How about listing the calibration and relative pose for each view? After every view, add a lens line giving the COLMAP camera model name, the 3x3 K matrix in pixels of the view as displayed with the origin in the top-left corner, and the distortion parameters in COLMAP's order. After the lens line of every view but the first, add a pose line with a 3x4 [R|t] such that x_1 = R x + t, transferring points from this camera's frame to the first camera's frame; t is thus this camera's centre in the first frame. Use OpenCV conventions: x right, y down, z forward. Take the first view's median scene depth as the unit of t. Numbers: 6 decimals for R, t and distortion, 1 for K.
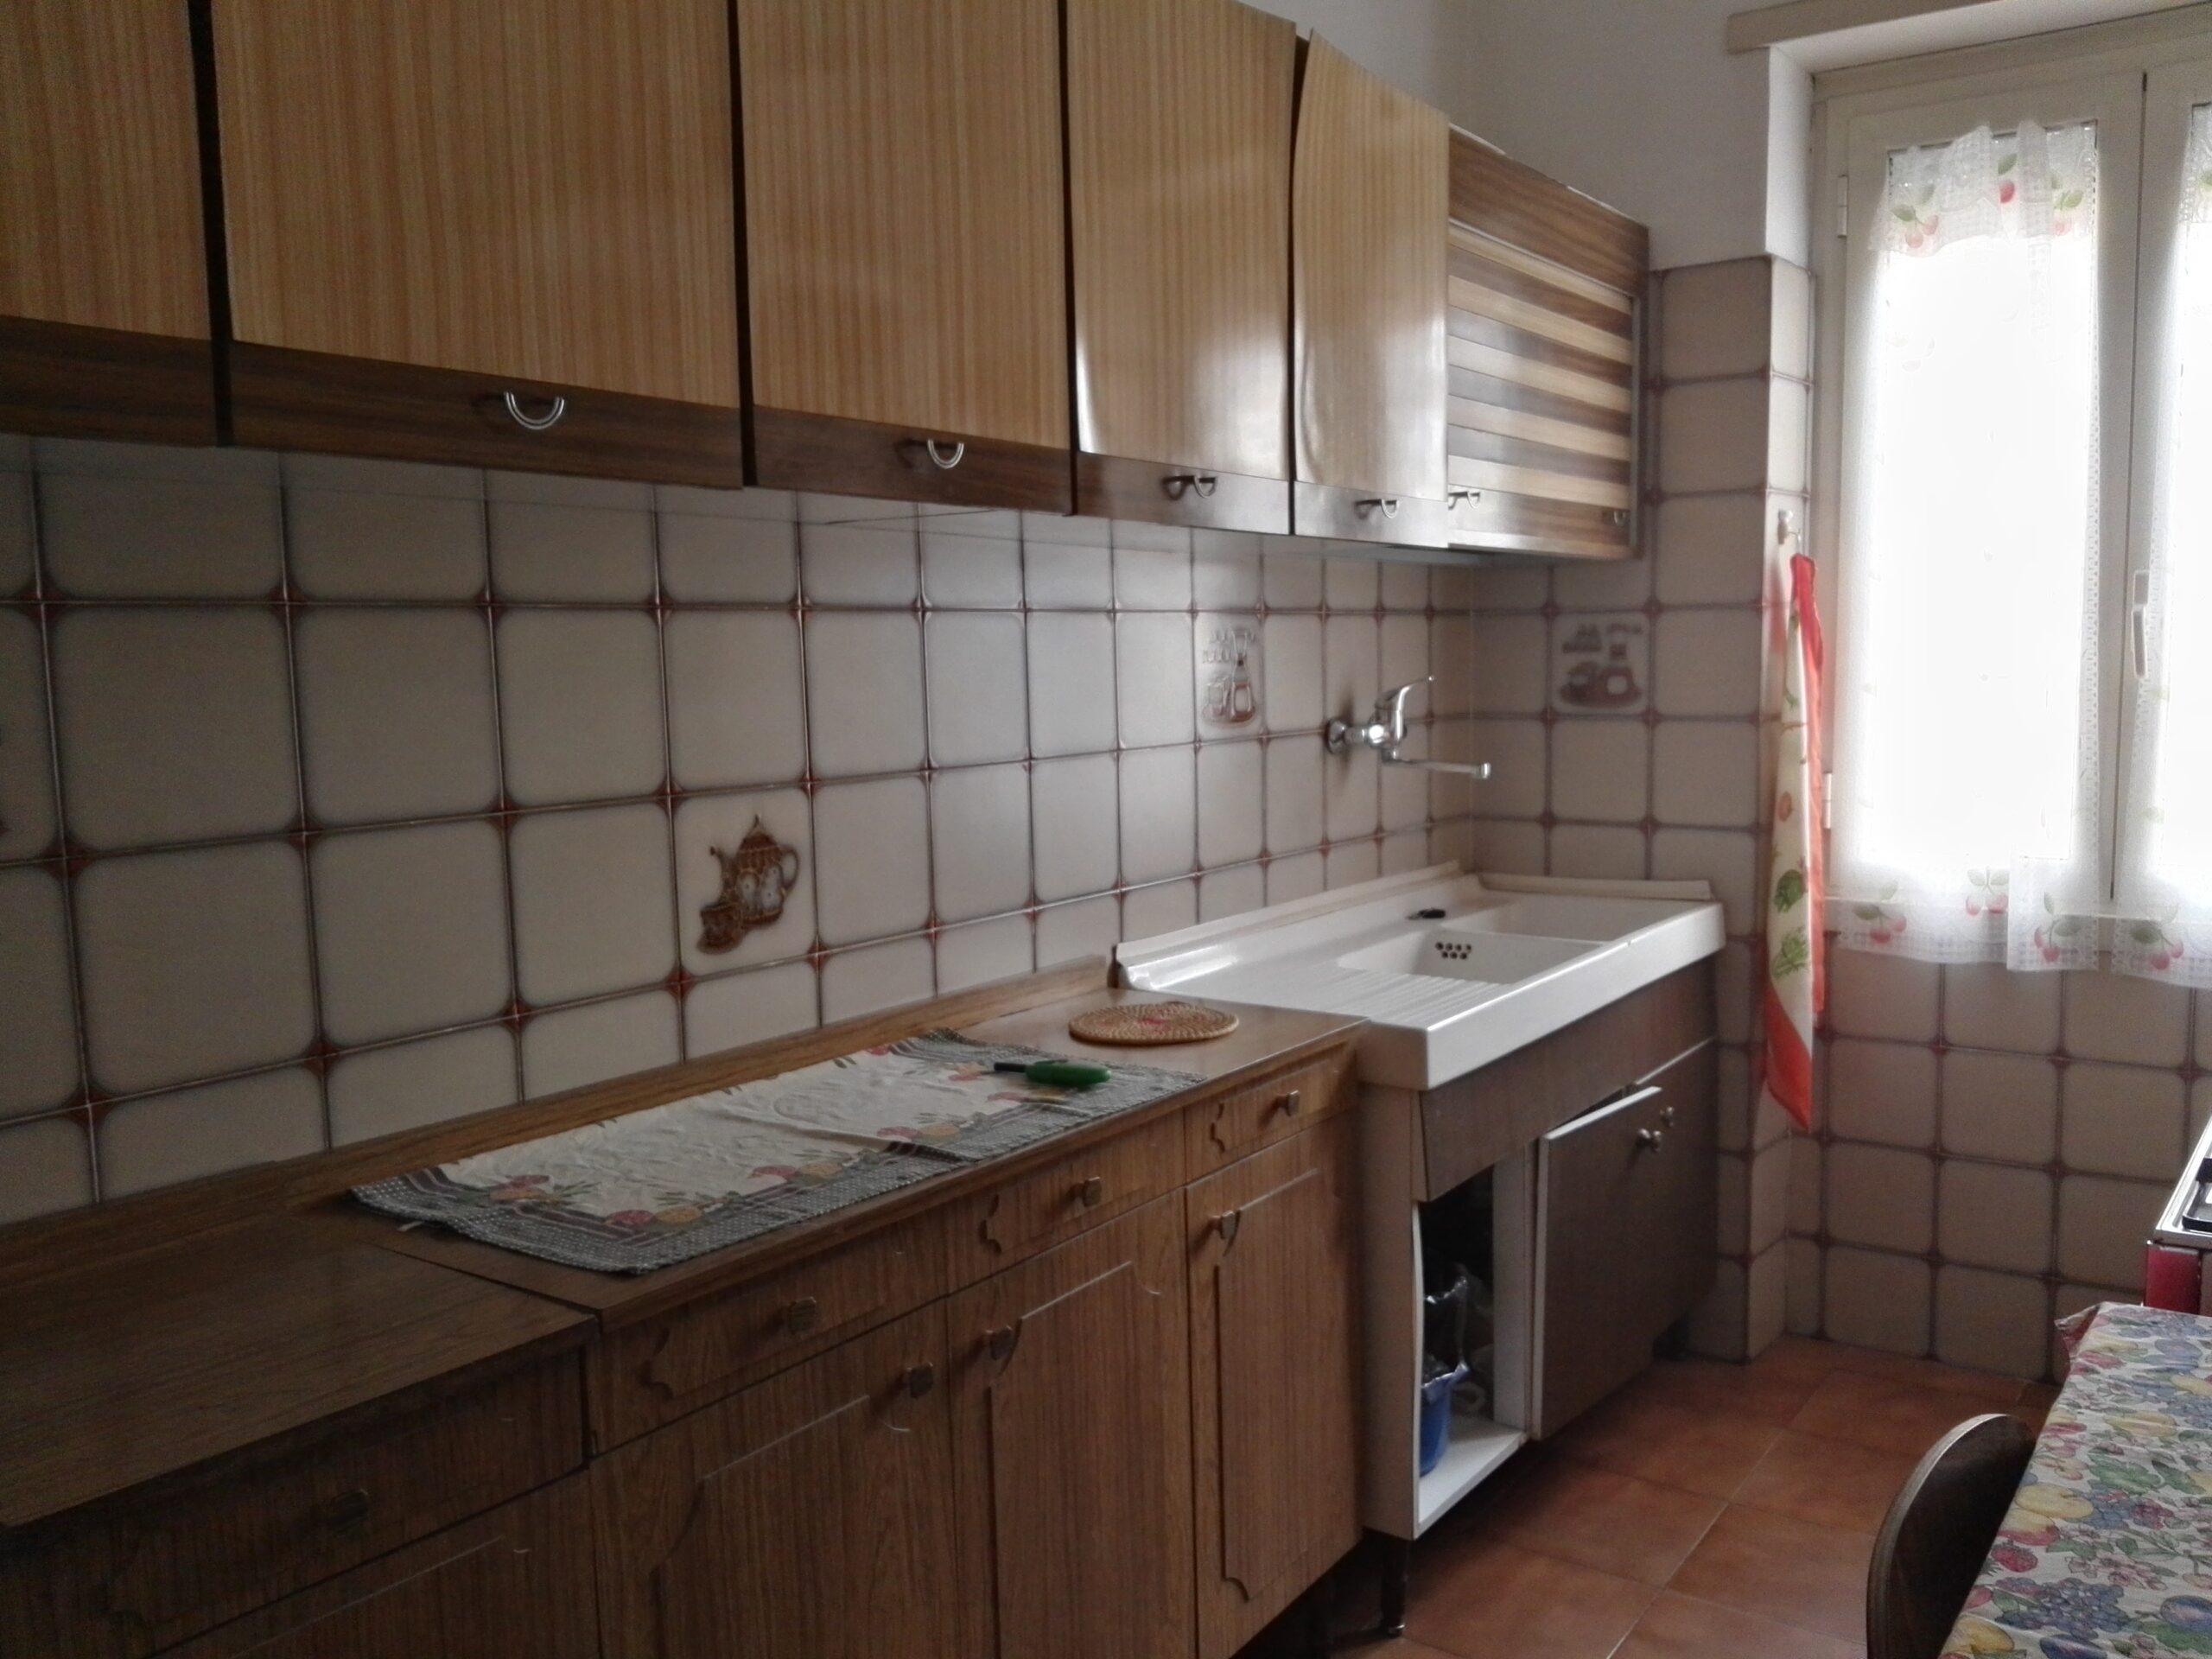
lens RADIAL K [[1808.0, 0, 1225.4], [0, 1808.0, 830.7], [0, 0, 1]] dist [0.003857, 0.008901]
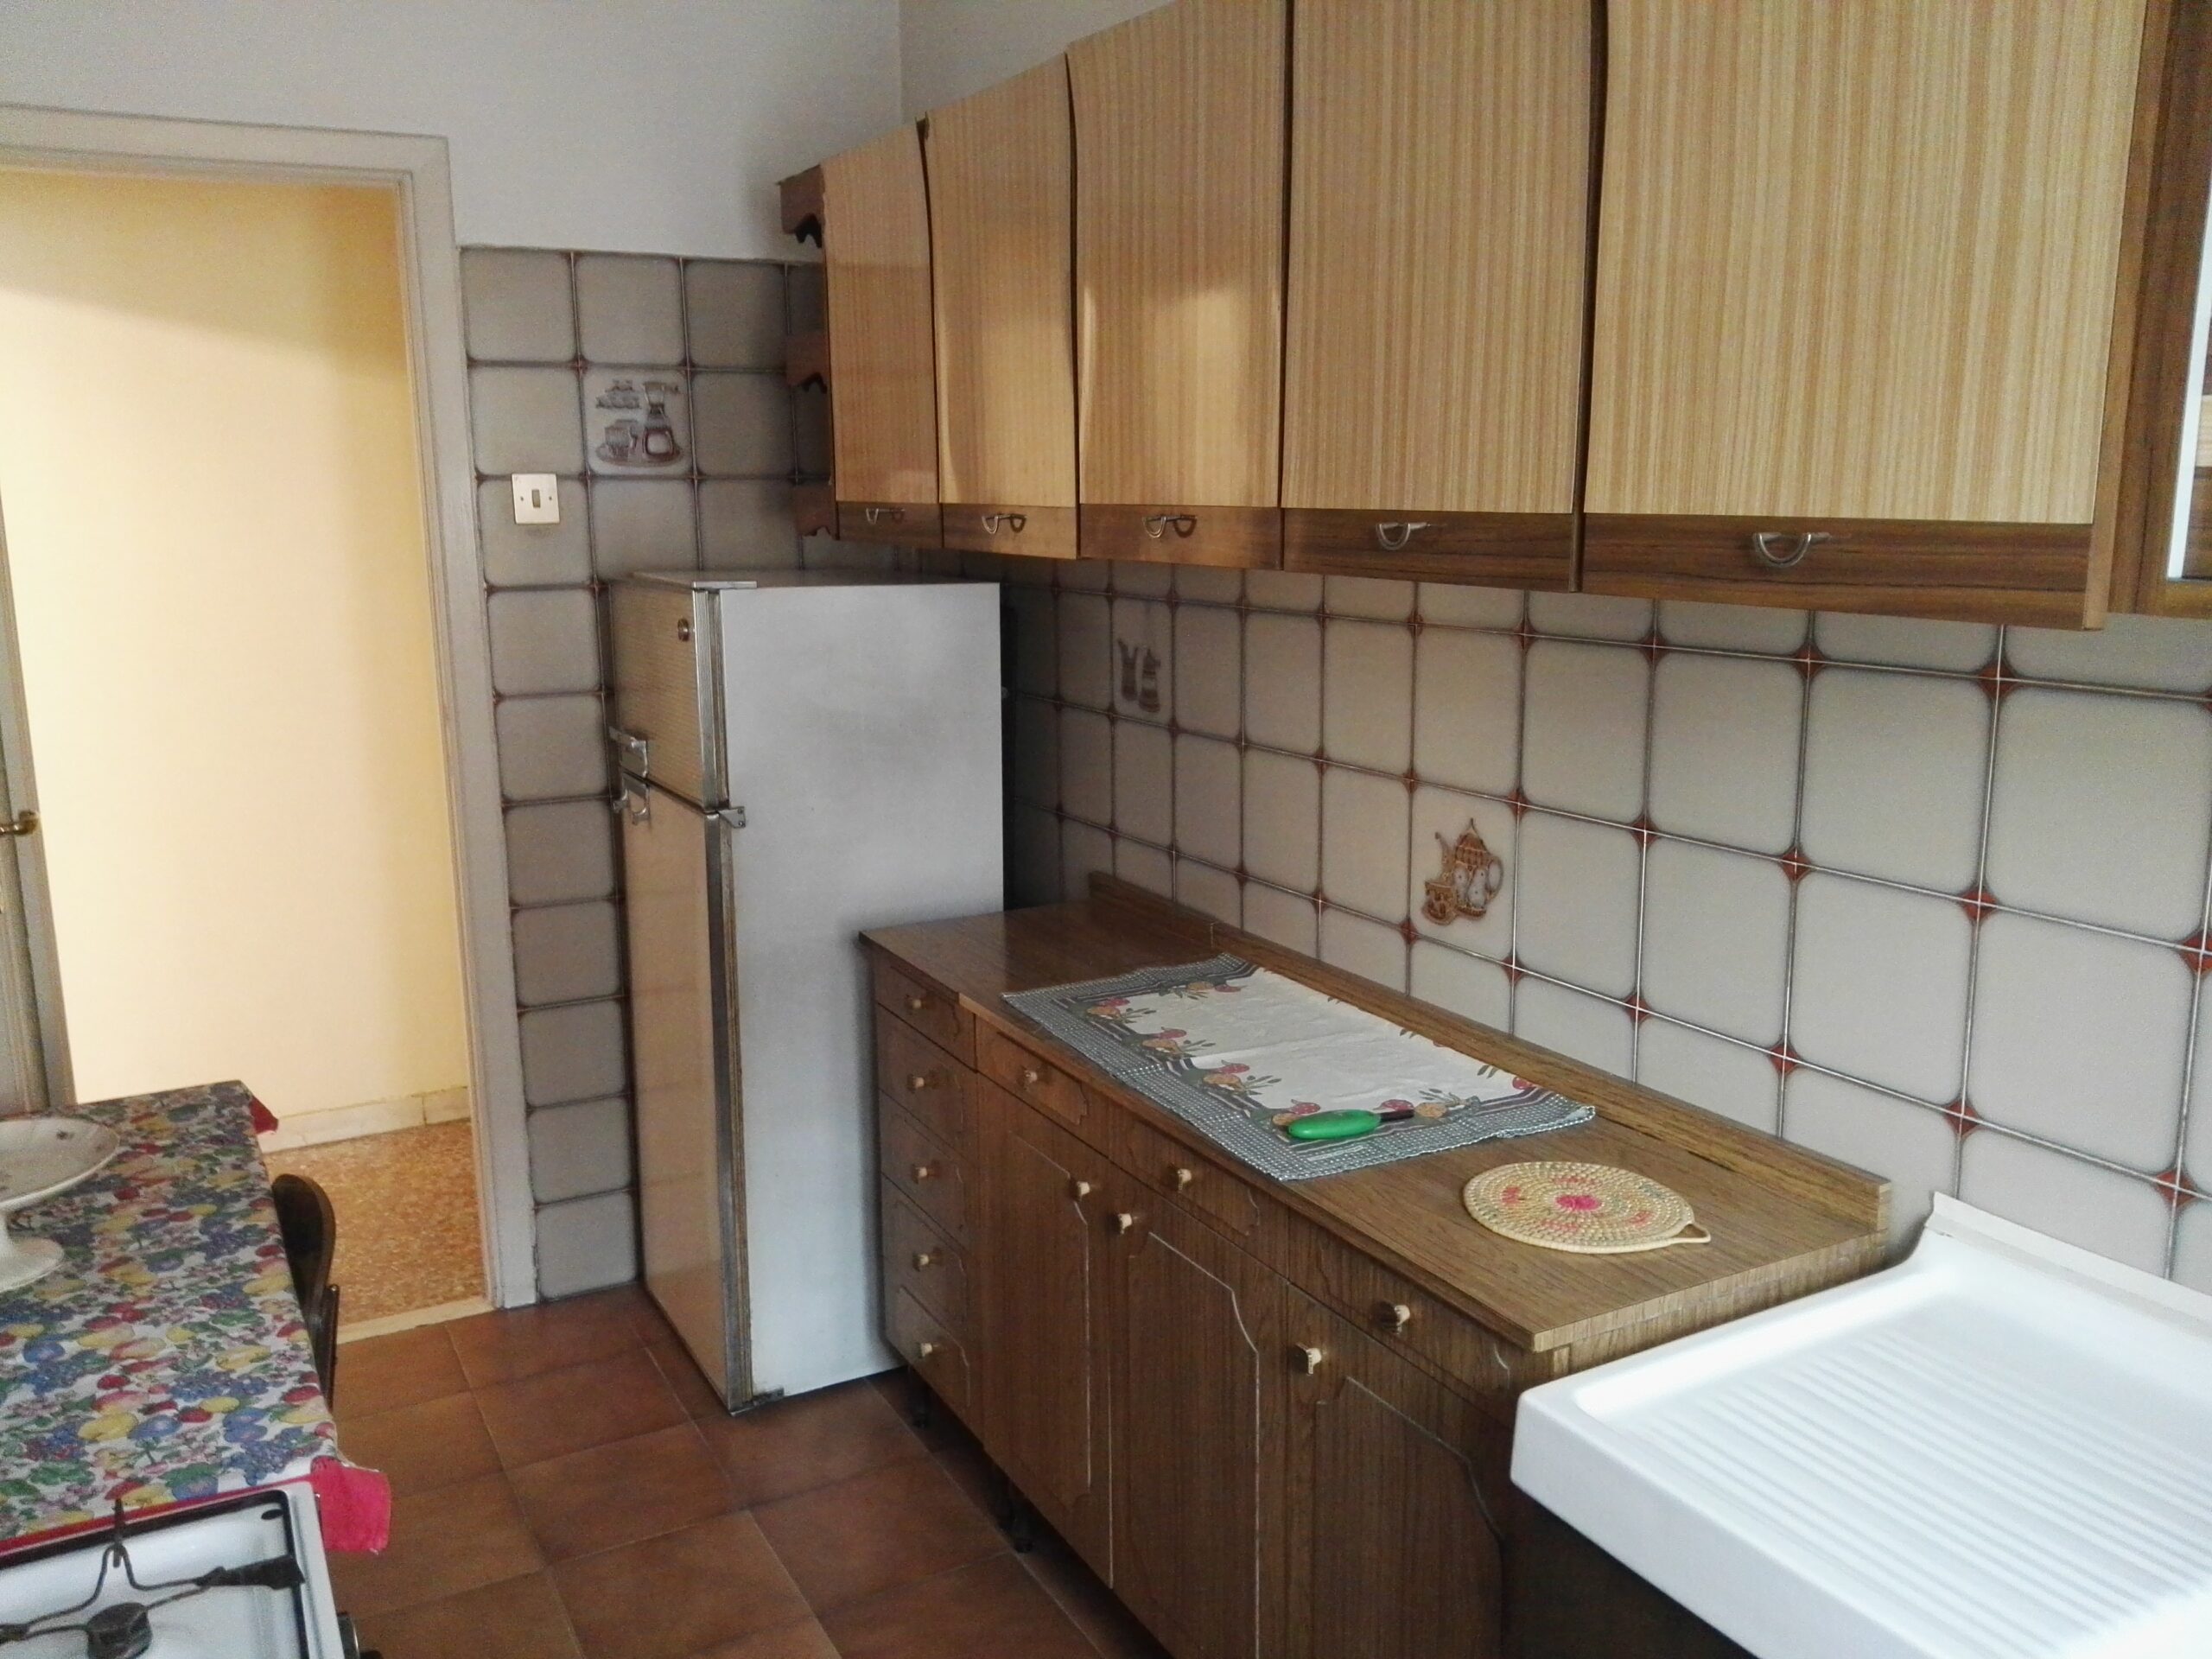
lens RADIAL K [[1776.7, 0, 1106.0], [0, 1776.7, 829.5], [0, 0, 1]] dist [0.000392, -0.009065]
pose [[-0.462788, 0.189650, -0.865945, 0.996452], [-0.077124, 0.964529, 0.252459, -0.328435], [0.883108, 0.183620, -0.431746, 1.615105]]
